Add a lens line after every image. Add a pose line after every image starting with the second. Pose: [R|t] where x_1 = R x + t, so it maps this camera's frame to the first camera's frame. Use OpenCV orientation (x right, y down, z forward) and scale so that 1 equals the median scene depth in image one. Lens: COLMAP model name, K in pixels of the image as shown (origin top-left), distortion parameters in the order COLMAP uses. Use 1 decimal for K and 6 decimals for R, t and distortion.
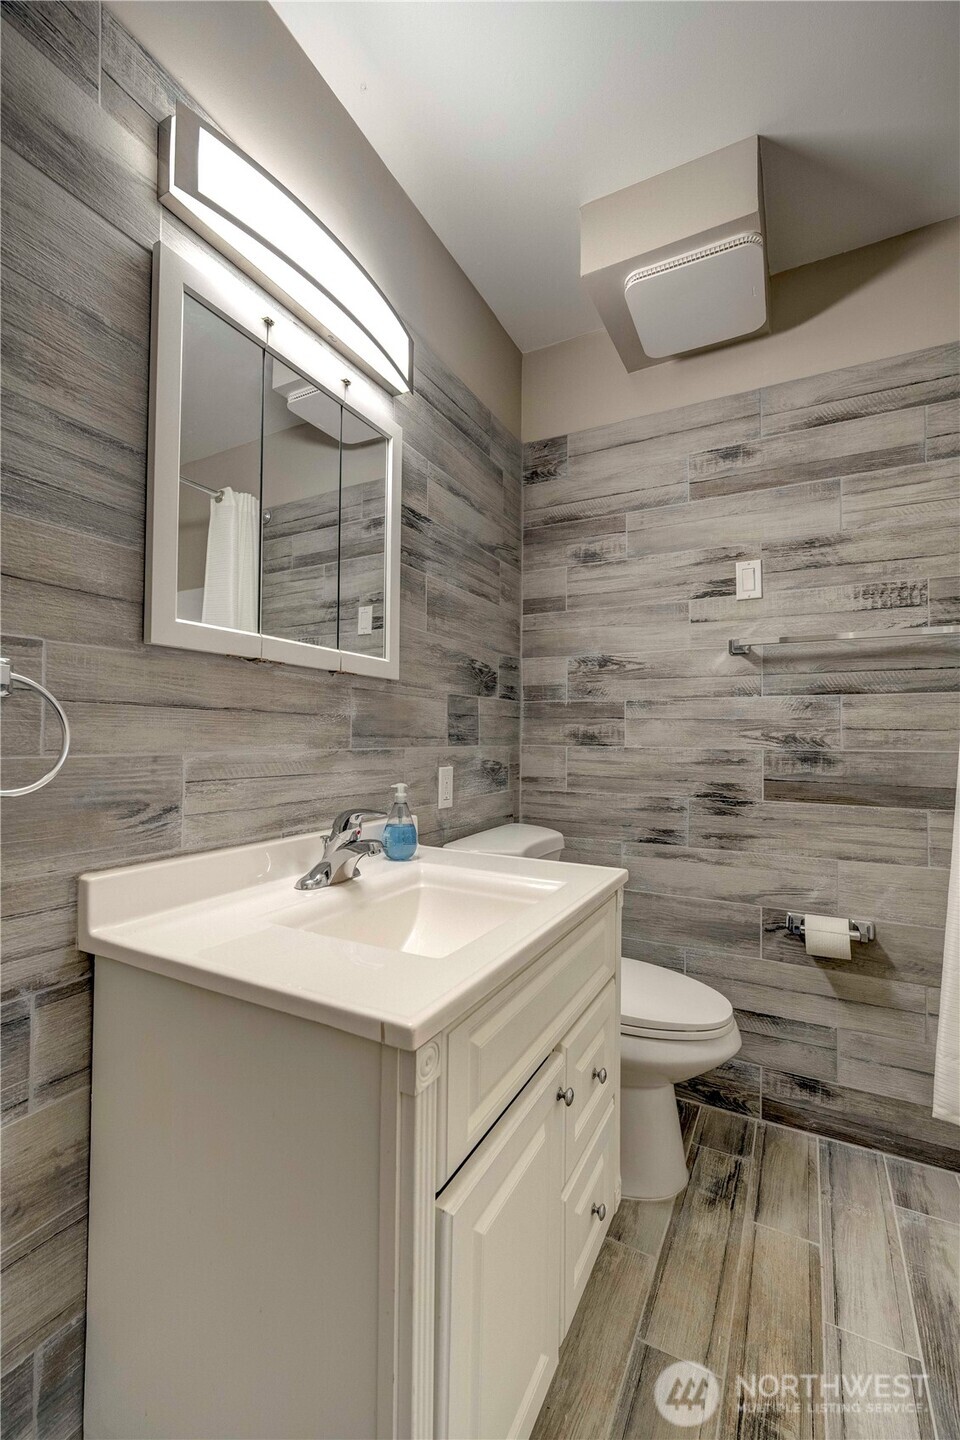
lens RADIAL K [[588.3, 0, 473.7], [0, 588.3, 725.7], [0, 0, 1]] dist [-0.000136, -0.000525]
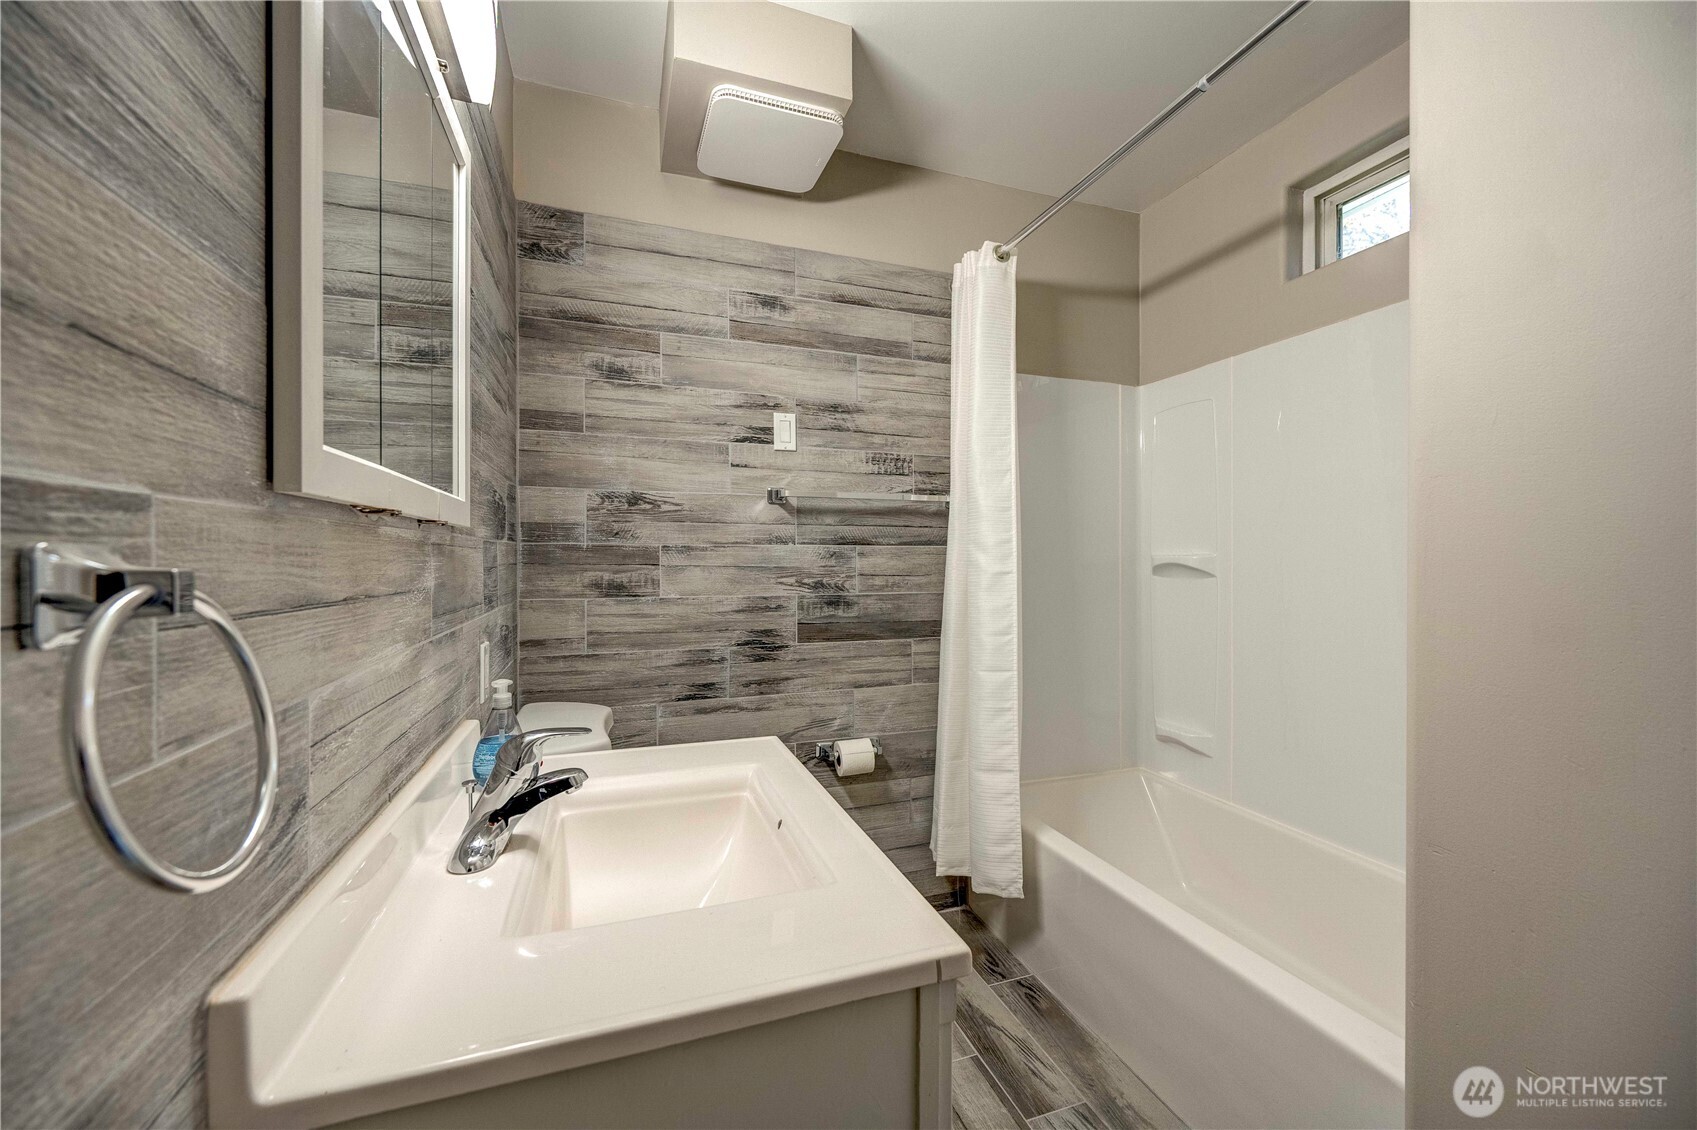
lens RADIAL K [[666.1, 0, 839.0], [0, 666.1, 562.8], [0, 0, 1]] dist [0.000369, -0.000396]
pose [[0.677836, -0.014909, 0.735062, -0.341161], [-0.006902, 0.999621, 0.026640, -0.050935], [-0.735181, -0.023131, 0.677476, 0.135951]]
